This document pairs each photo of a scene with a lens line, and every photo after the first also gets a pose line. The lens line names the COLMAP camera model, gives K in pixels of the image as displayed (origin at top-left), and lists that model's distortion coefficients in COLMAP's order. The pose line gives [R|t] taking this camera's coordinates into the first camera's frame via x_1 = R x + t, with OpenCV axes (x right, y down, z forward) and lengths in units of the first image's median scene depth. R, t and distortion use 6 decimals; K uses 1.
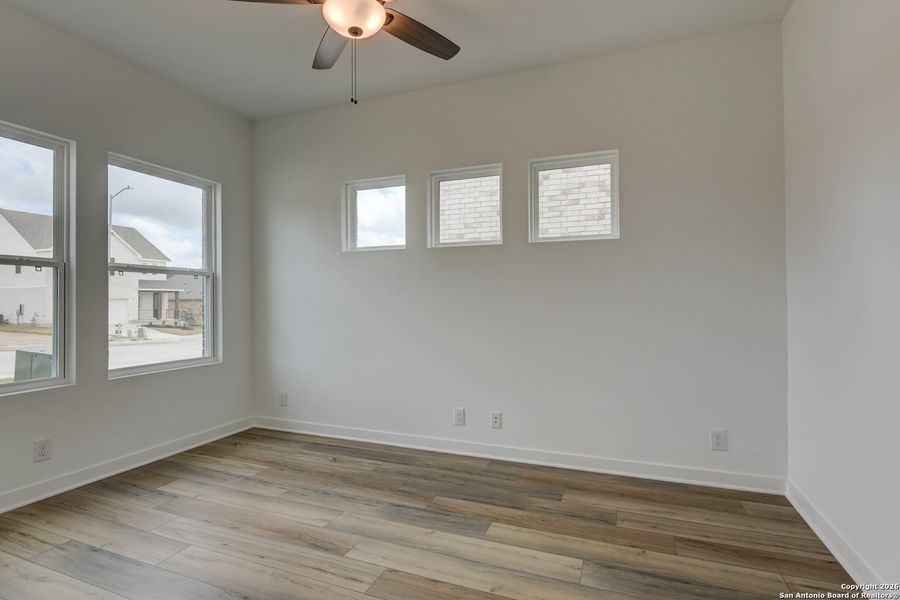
lens RADIAL K [[455.9, 0, 445.4], [0, 455.9, 302.2], [0, 0, 1]] dist [-0.015694, 0.000966]
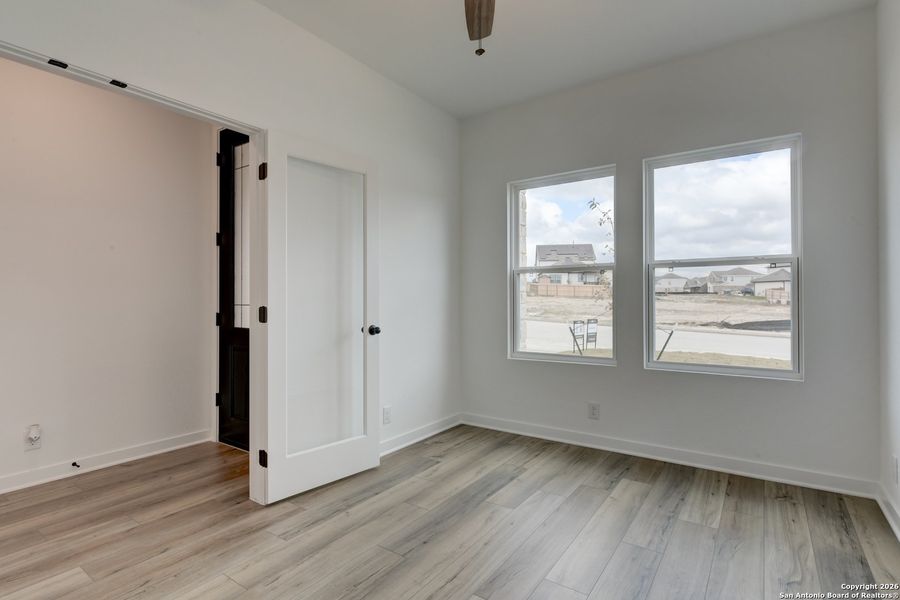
lens RADIAL K [[455.9, 0, 455.7], [0, 455.9, 299.6], [0, 0, 1]] dist [-0.015694, 0.000966]
pose [[-0.228165, 0.007040, -0.973597, 0.422929], [-0.004250, 0.999957, 0.008226, -0.003258], [0.973613, 0.006015, -0.228125, 0.797914]]
